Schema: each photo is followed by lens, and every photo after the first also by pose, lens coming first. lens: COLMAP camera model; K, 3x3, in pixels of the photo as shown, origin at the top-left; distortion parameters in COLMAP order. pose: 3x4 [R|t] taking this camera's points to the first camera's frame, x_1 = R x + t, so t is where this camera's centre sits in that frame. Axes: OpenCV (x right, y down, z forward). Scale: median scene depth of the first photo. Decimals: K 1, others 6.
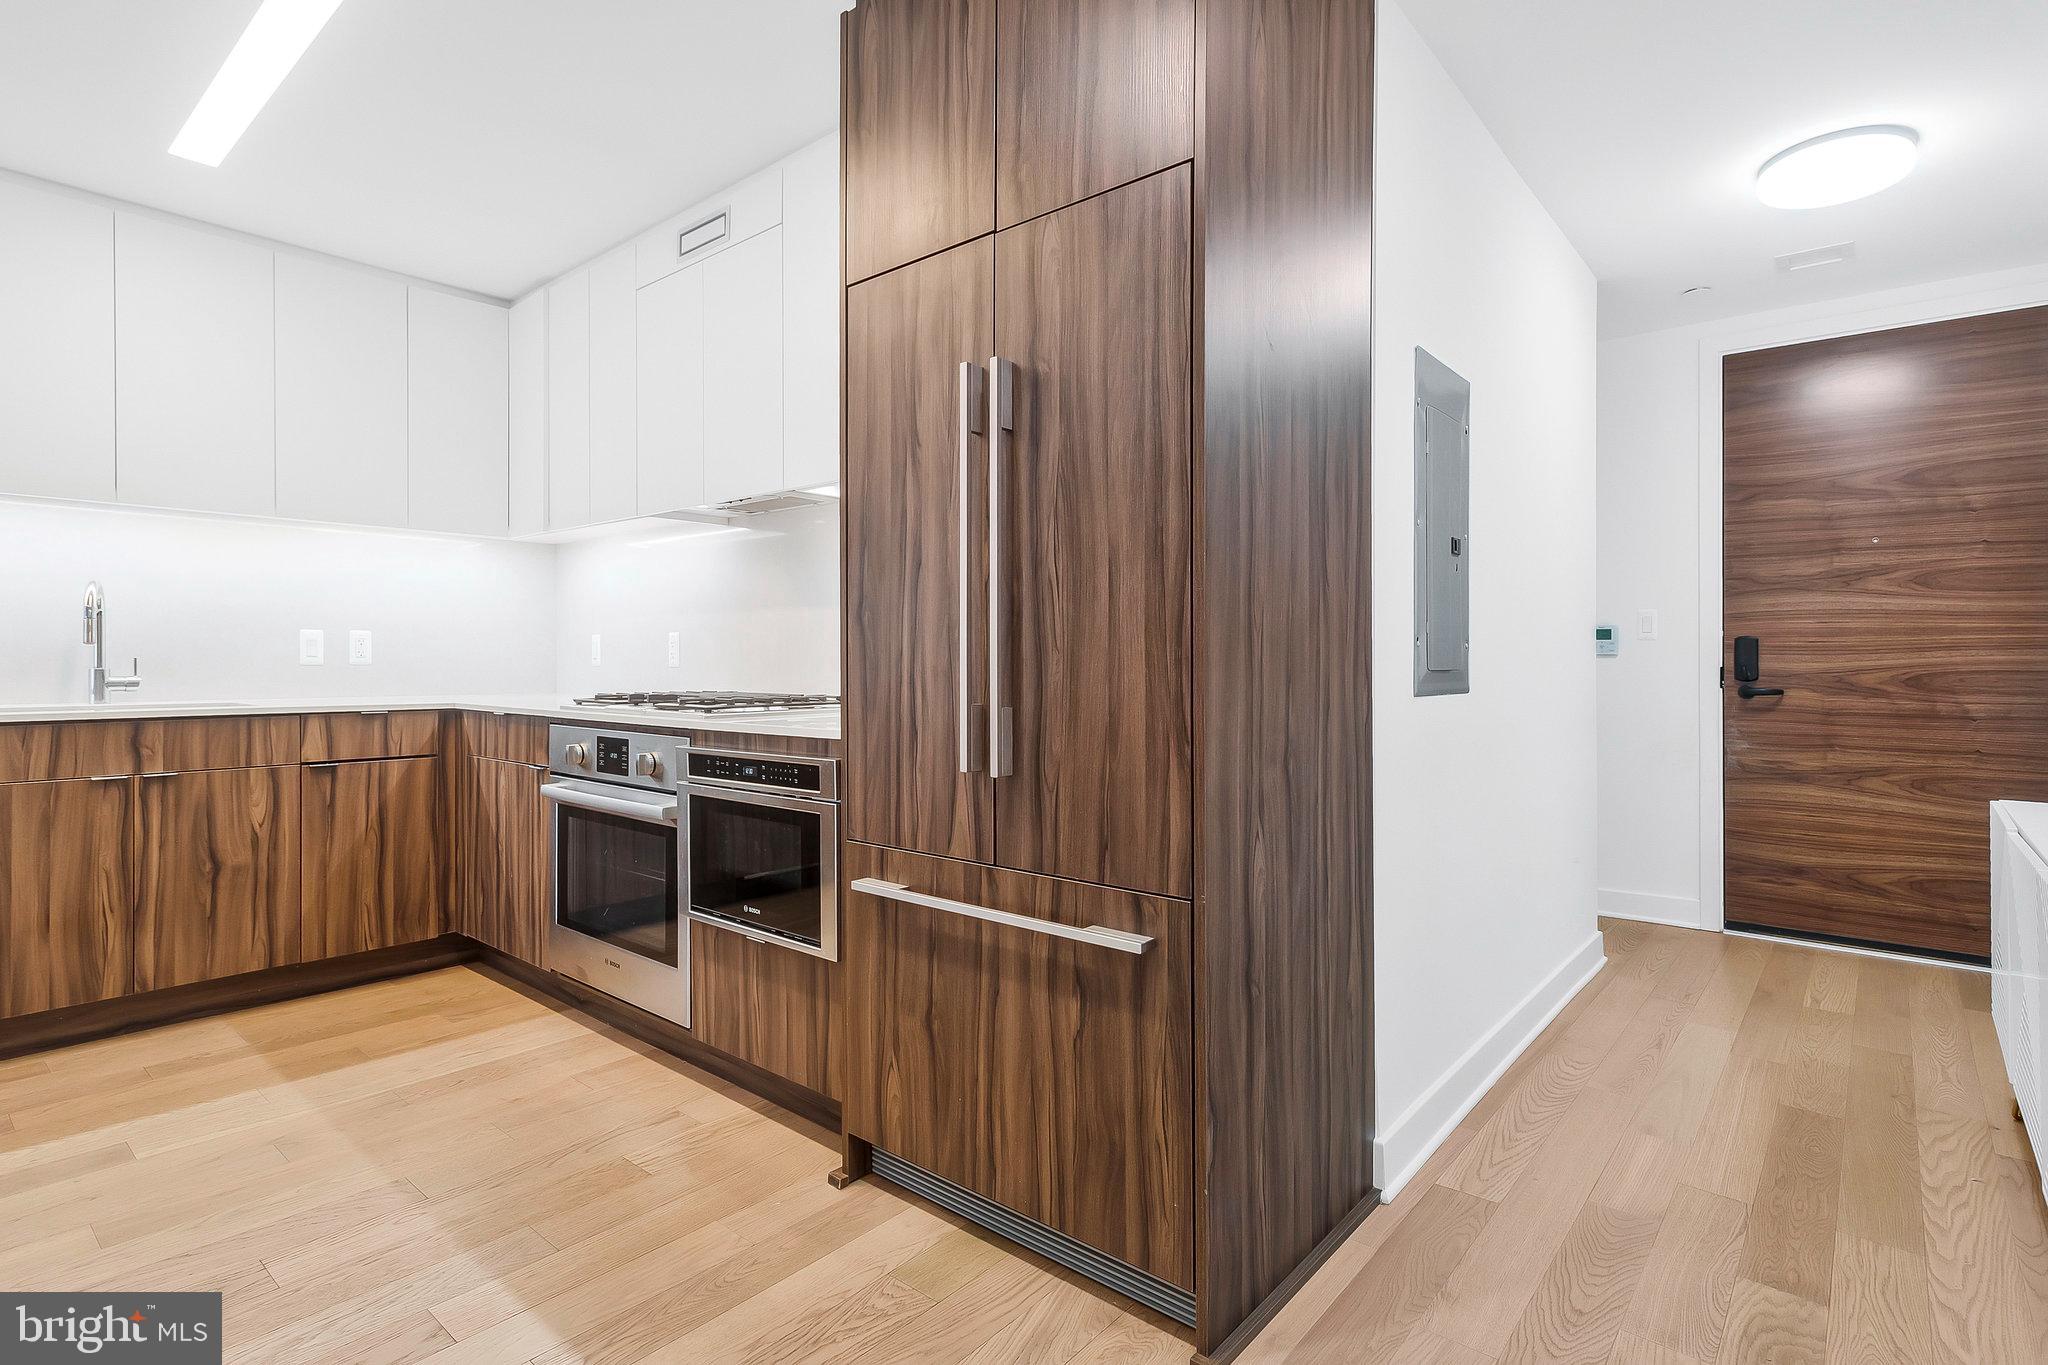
lens RADIAL K [[996.9, 0, 1033.7], [0, 996.9, 669.9], [0, 0, 1]] dist [0.002461, -0.000030]
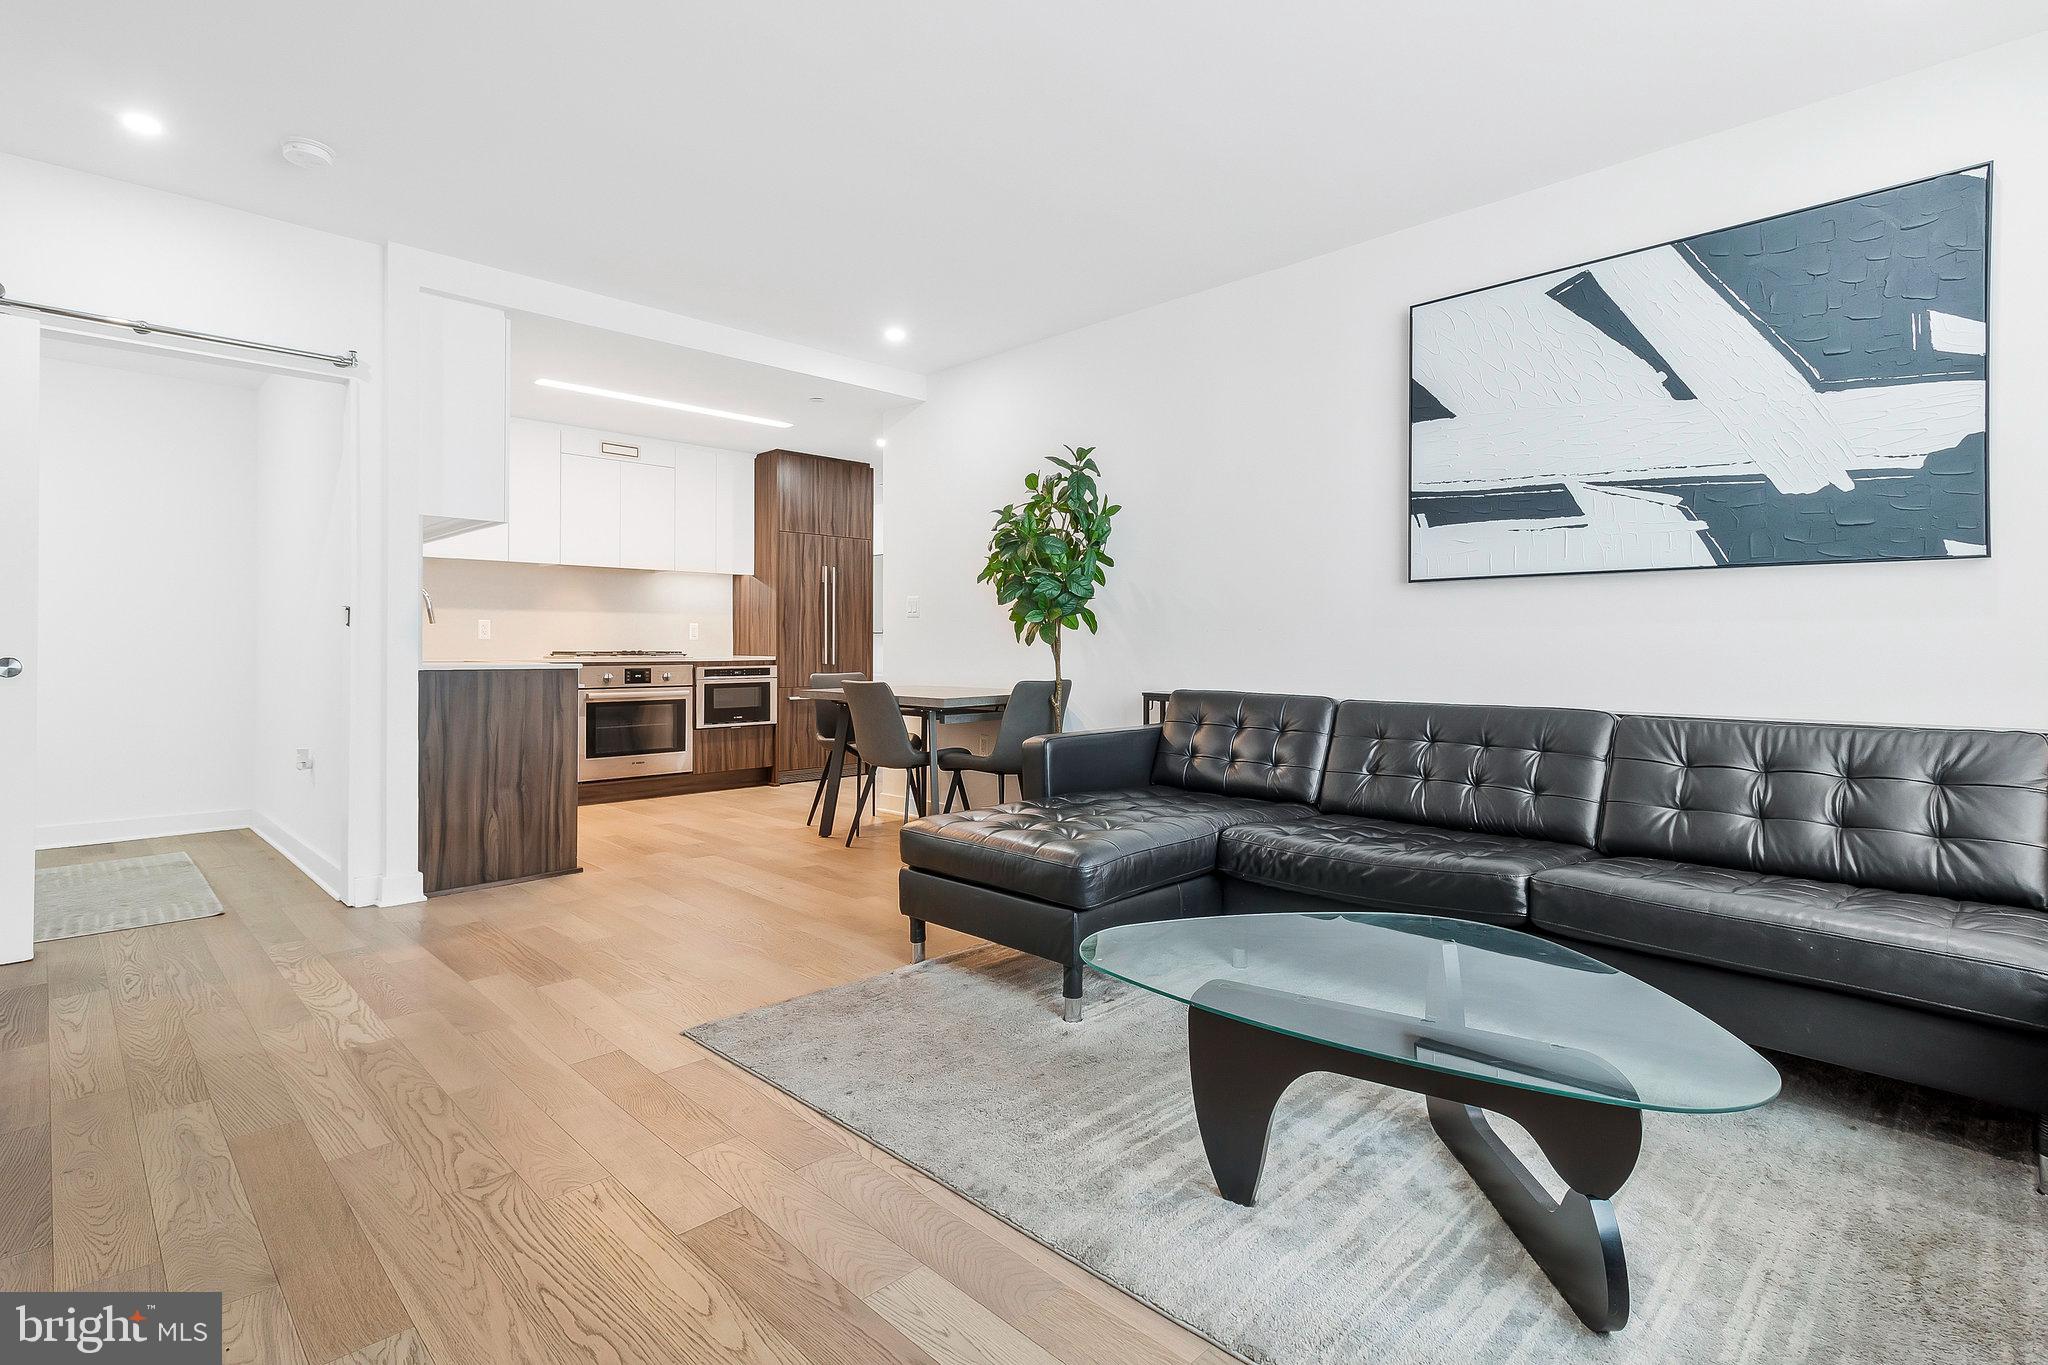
lens RADIAL K [[986.3, 0, 1031.6], [0, 986.3, 647.6], [0, 0, 1]] dist [0.002283, -0.000099]
pose [[0.086406, -0.004898, 0.996248, -2.604010], [0.006354, 0.999970, 0.004366, 0.013487], [-0.996240, 0.005953, 0.086435, -0.138606]]
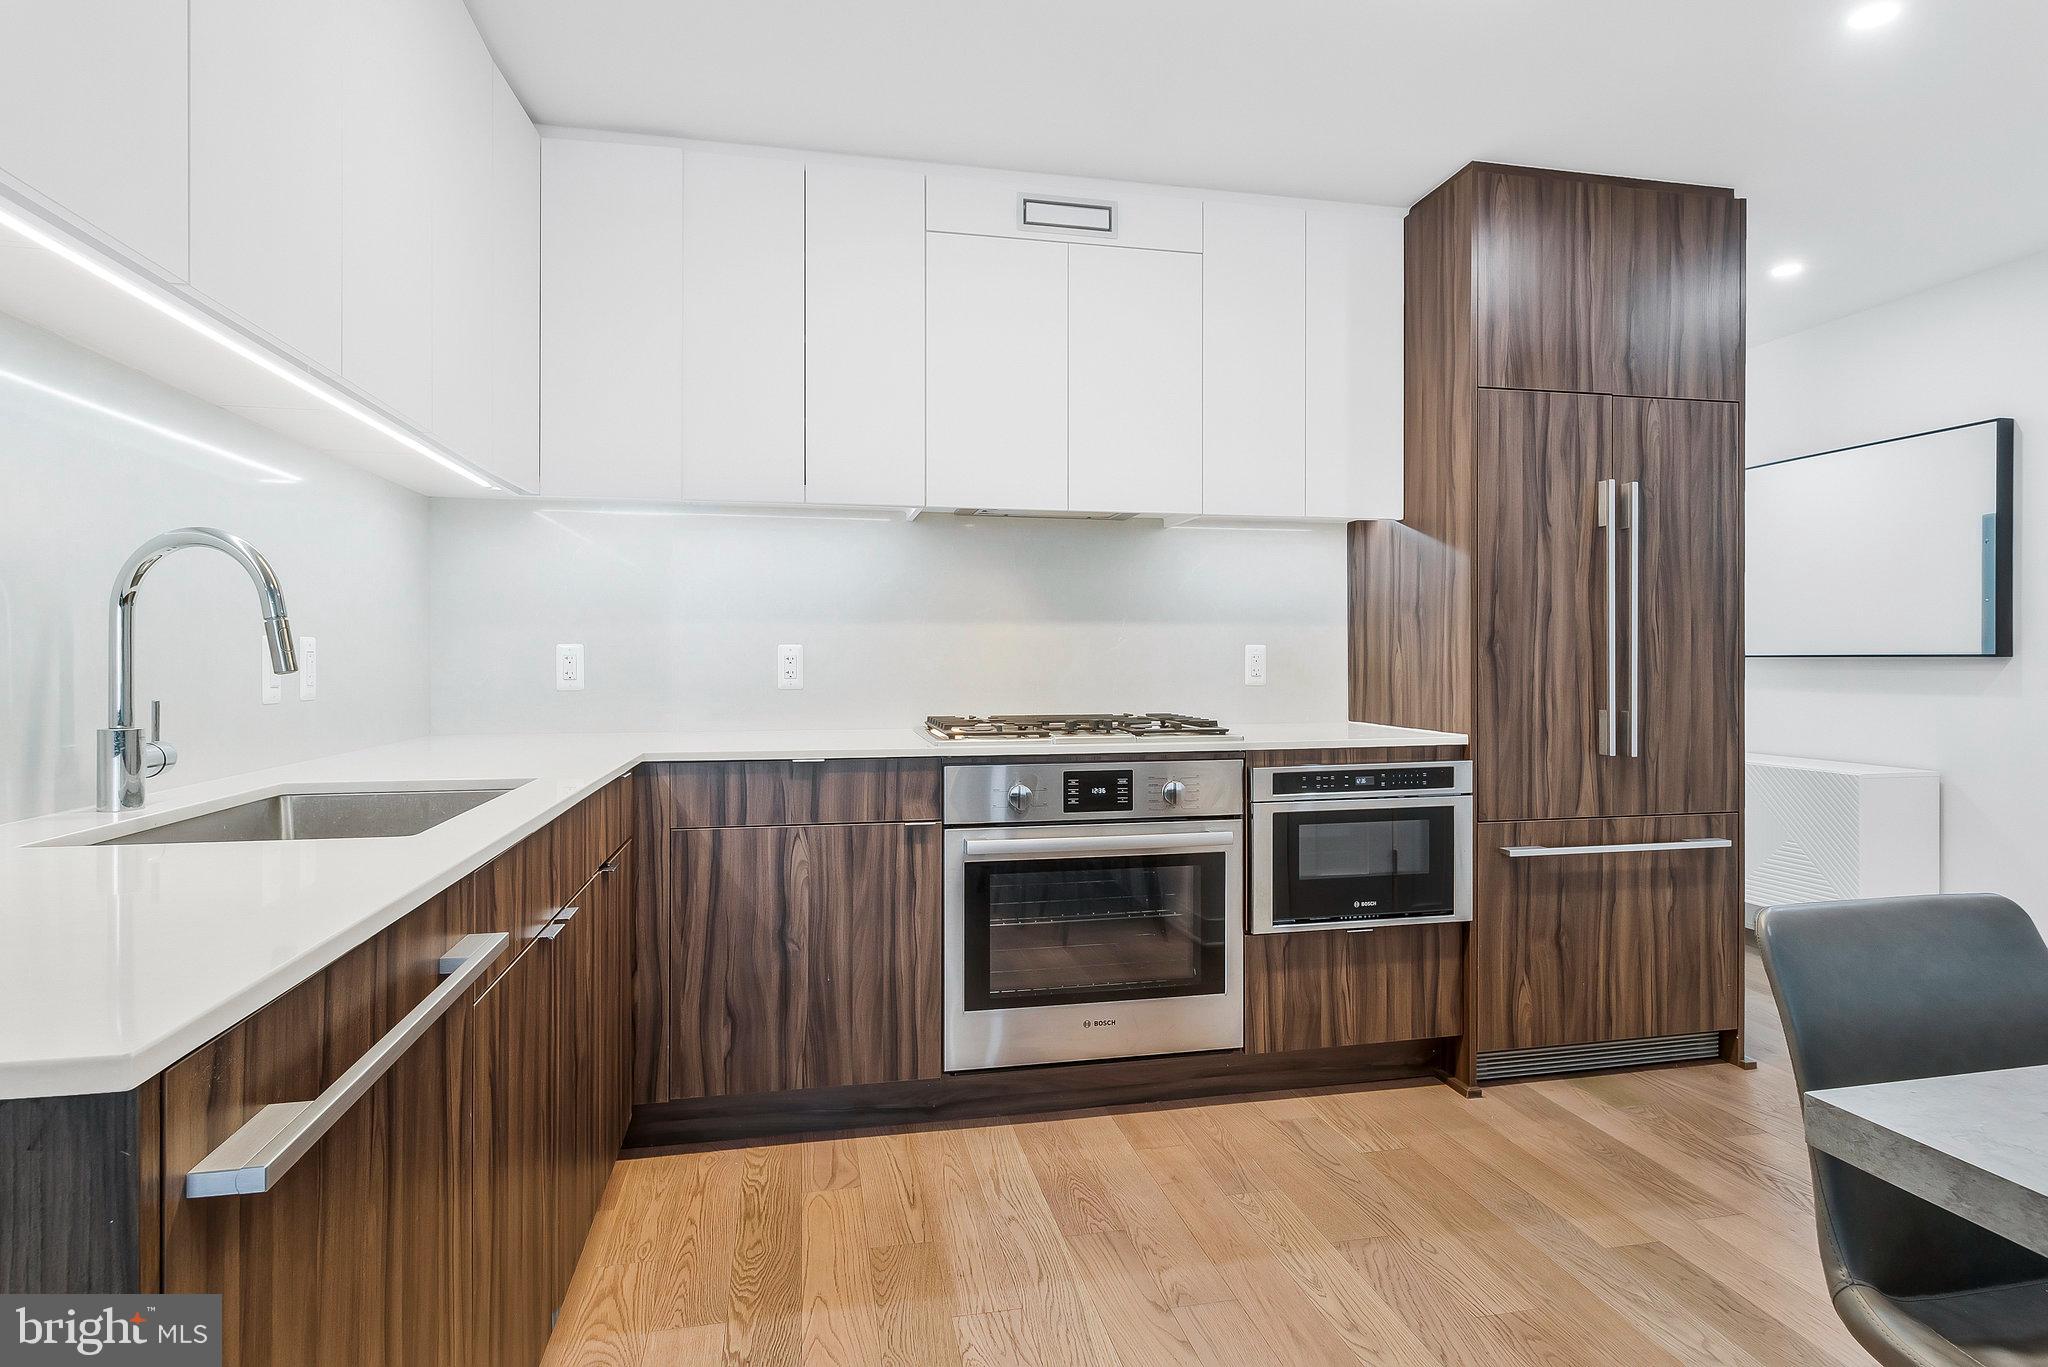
lens RADIAL K [[1073.3, 0, 1026.9], [0, 1073.3, 664.2], [0, 0, 1]] dist [0.000655, 0.000945]
pose [[0.616819, -0.009109, 0.787052, -1.176400], [0.010240, 0.999941, 0.003547, -0.030449], [-0.787039, 0.005872, 0.616876, 0.442092]]
